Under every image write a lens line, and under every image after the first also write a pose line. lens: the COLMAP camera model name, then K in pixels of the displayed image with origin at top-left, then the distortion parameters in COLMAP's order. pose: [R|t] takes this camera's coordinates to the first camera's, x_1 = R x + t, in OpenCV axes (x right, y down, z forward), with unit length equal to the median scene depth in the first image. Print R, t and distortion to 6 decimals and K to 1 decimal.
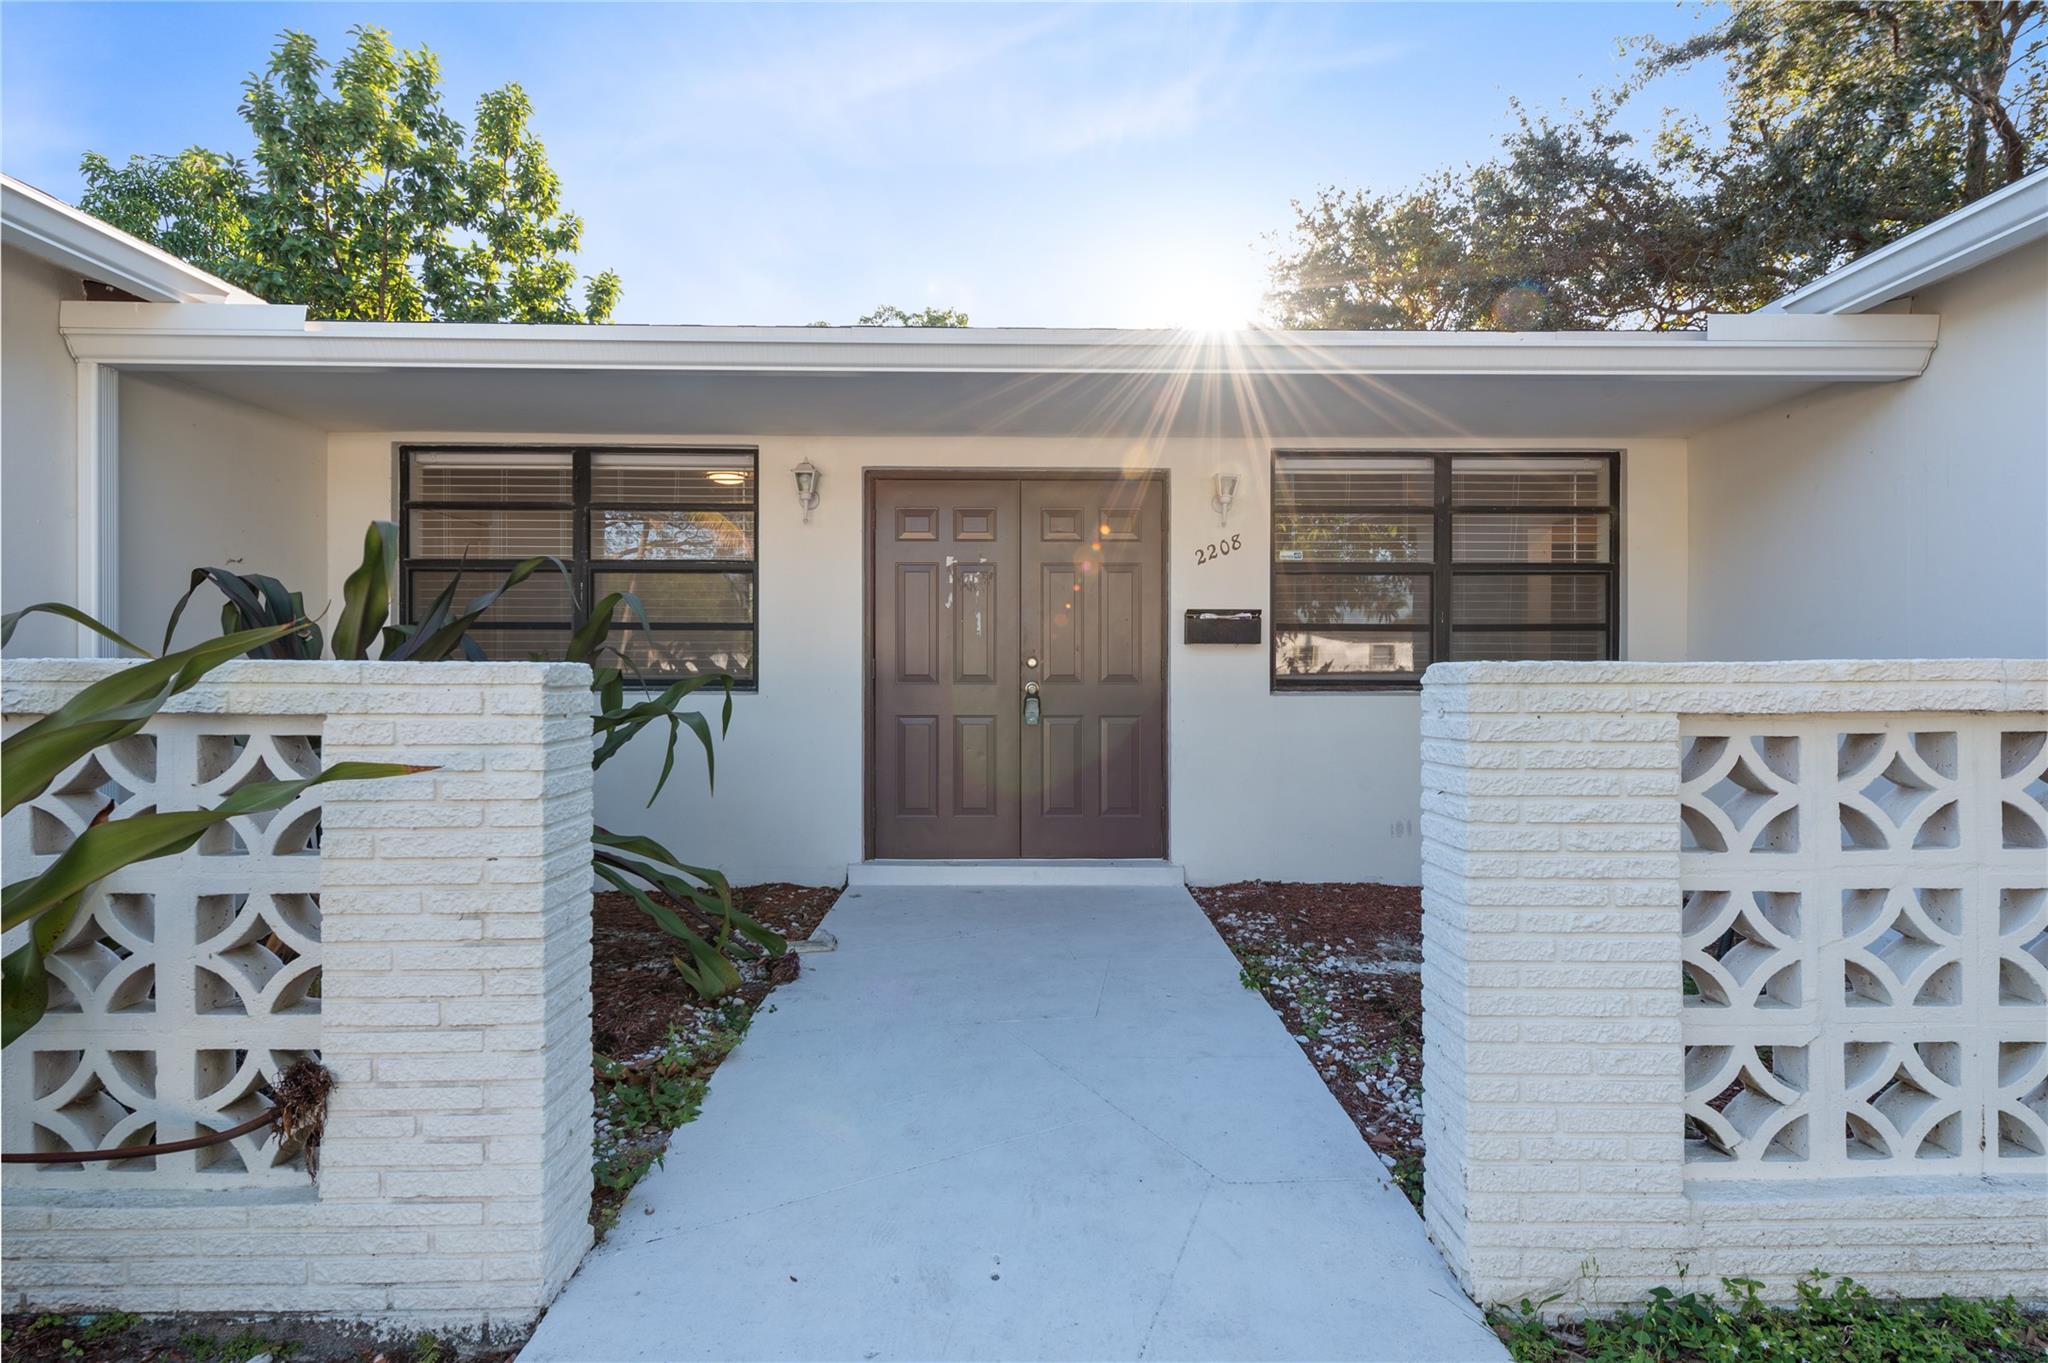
lens RADIAL K [[969.2, 0, 1024.0], [0, 969.2, 681.5], [0, 0, 1]] dist [-0.002087, -0.000837]
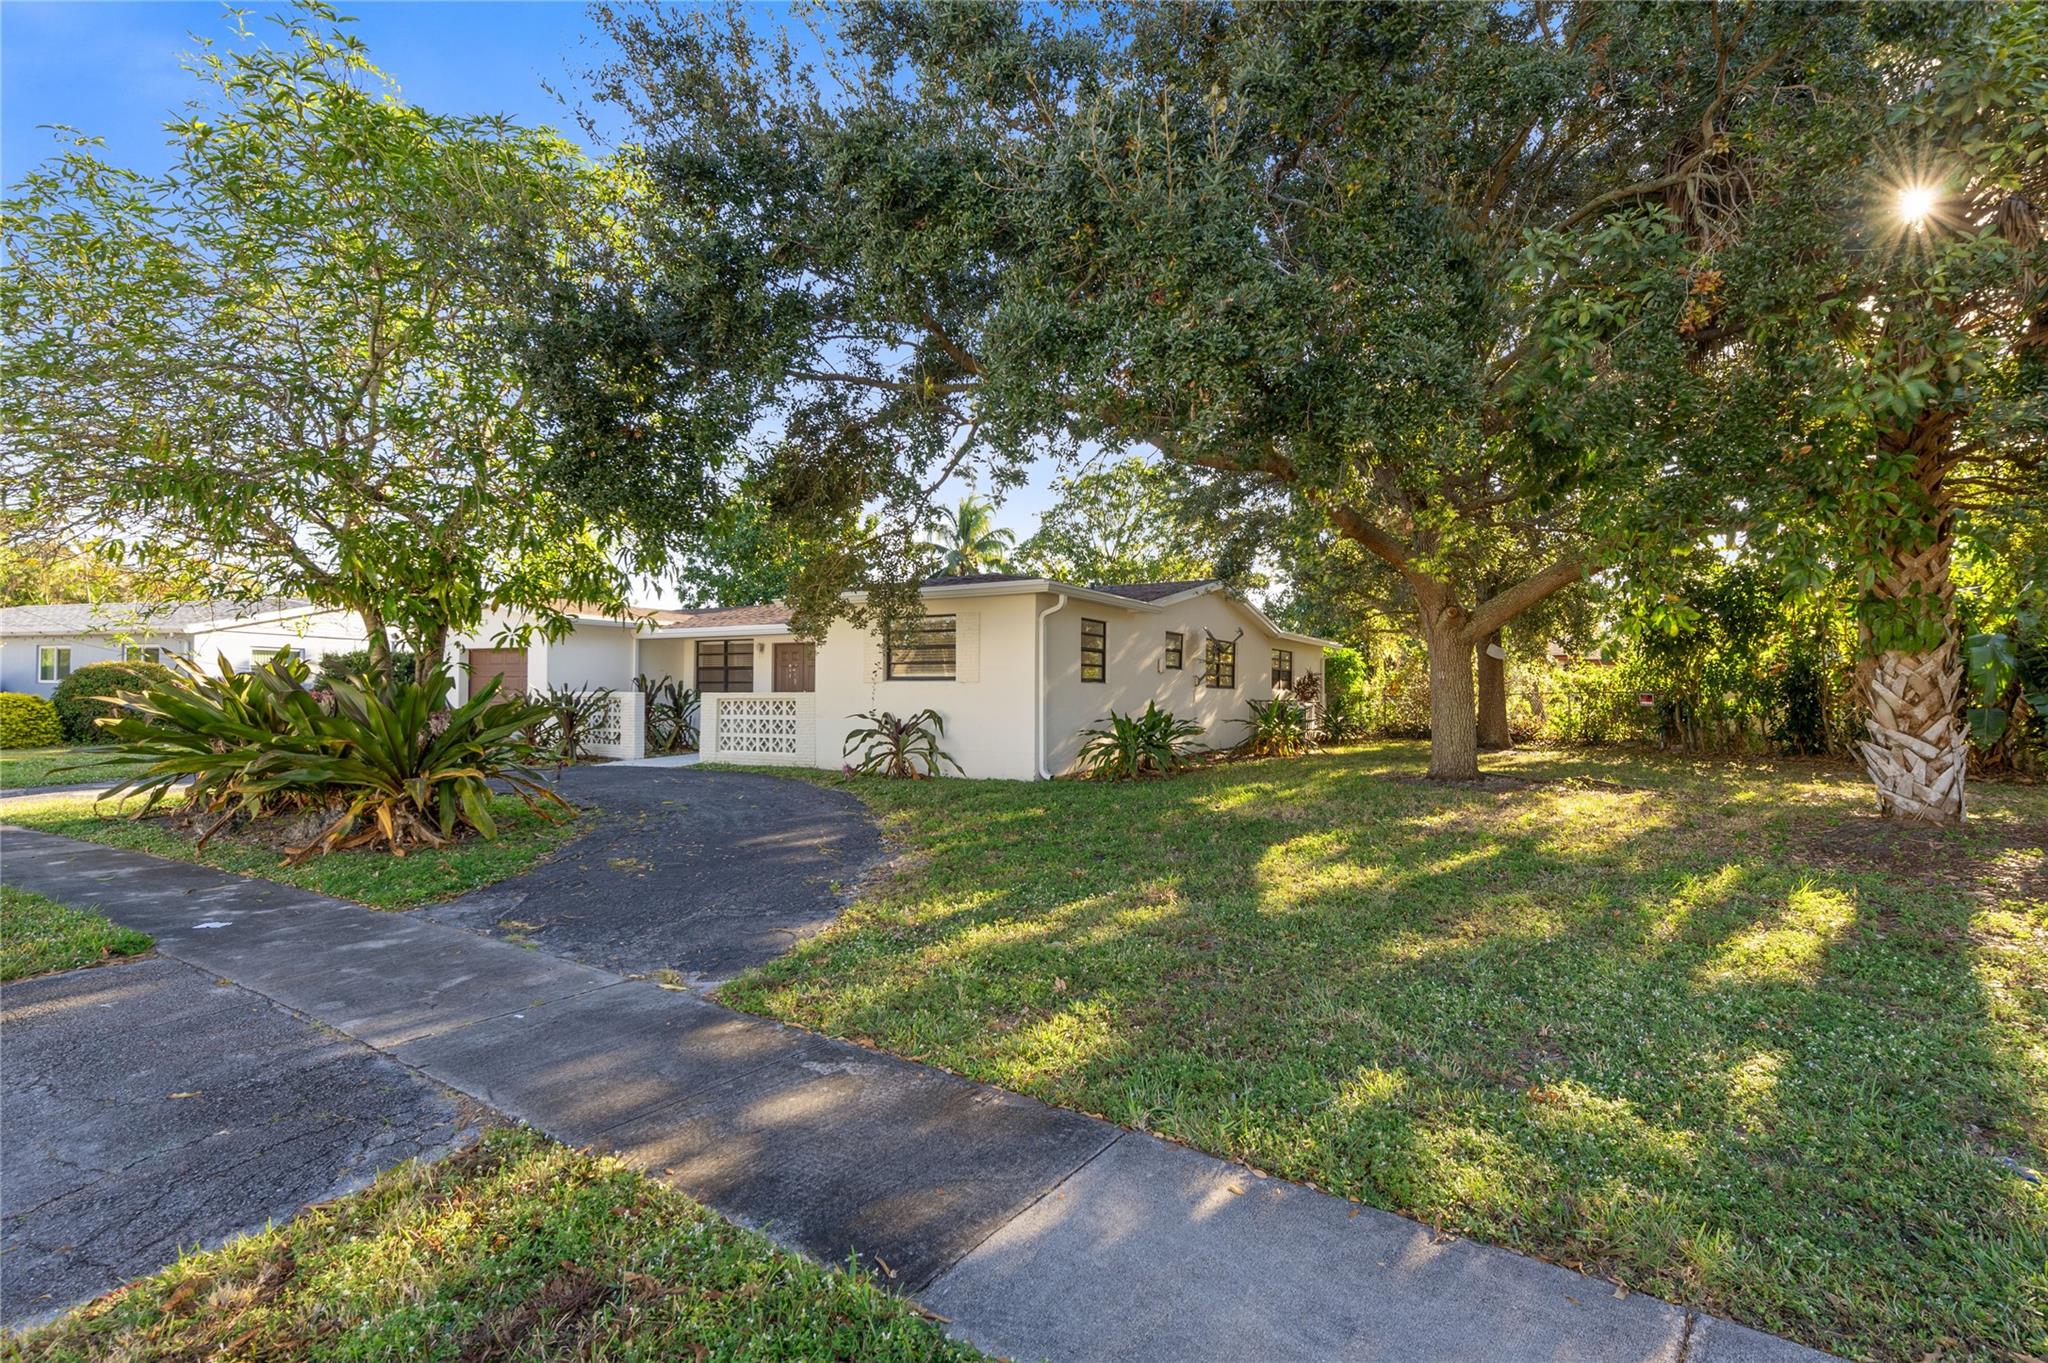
lens RADIAL K [[978.5, 0, 1046.2], [0, 978.5, 680.7], [0, 0, 1]] dist [0.017051, -0.000025]
pose [[0.859971, 0.002102, -0.510338, 2.963358], [-0.012929, 0.999760, -0.017668, -0.006177], [0.510178, 0.021792, 0.859792, -1.975081]]
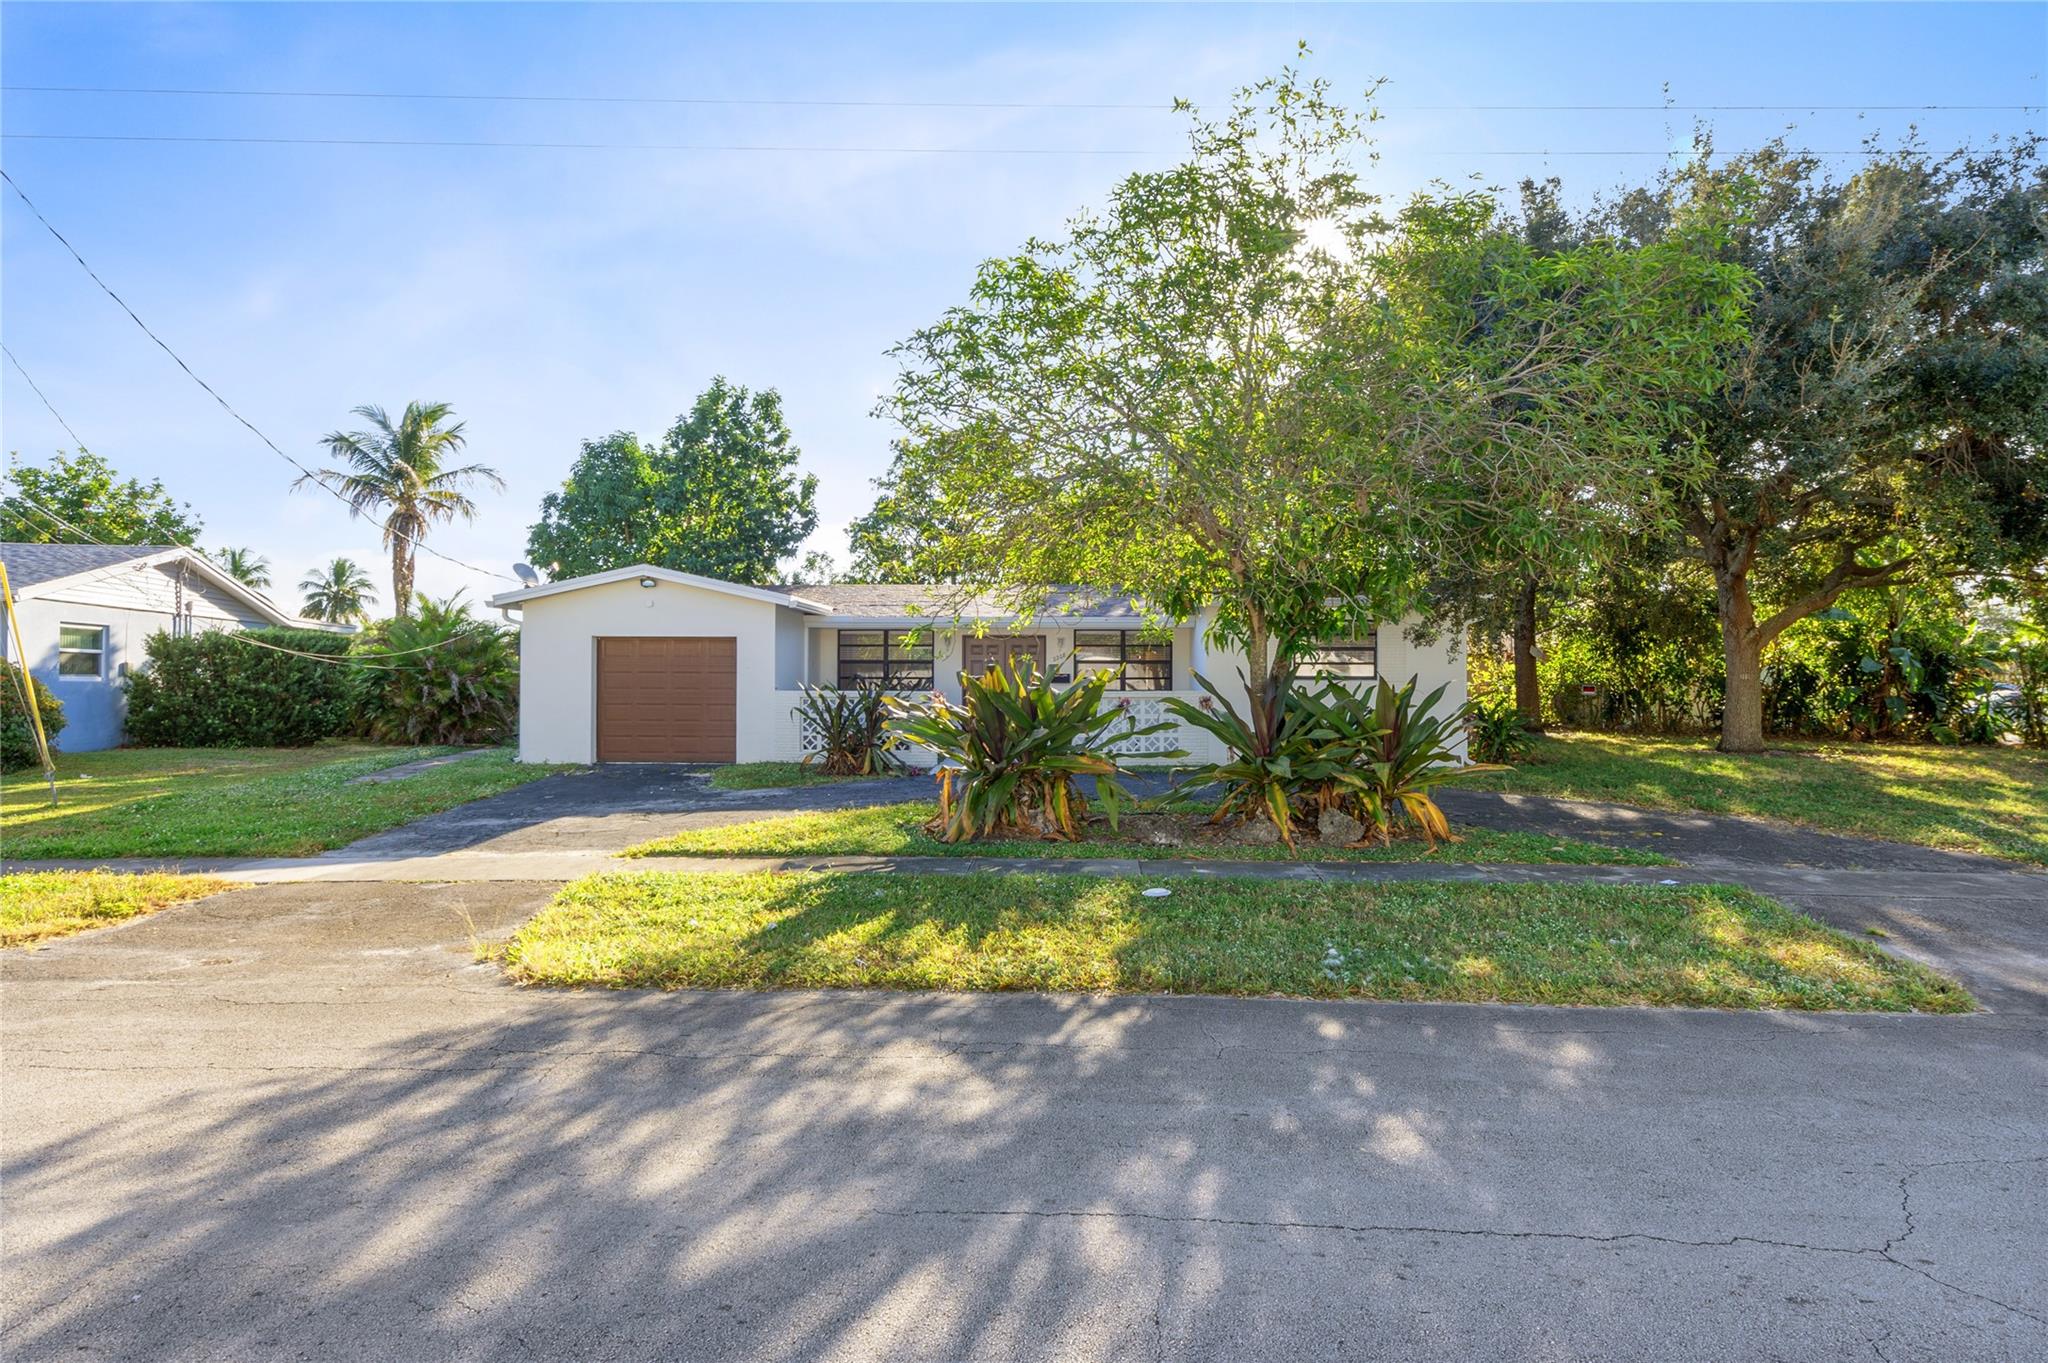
lens RADIAL K [[1161.4, 0, 1024.0], [0, 1161.4, 681.5], [0, 0, 1]] dist [0.000466, -0.000120]
pose [[0.997146, 0.001577, -0.075477, 0.405603], [-0.002166, 0.999968, -0.007720, -0.010103], [0.075462, 0.007861, 0.997118, -3.408648]]
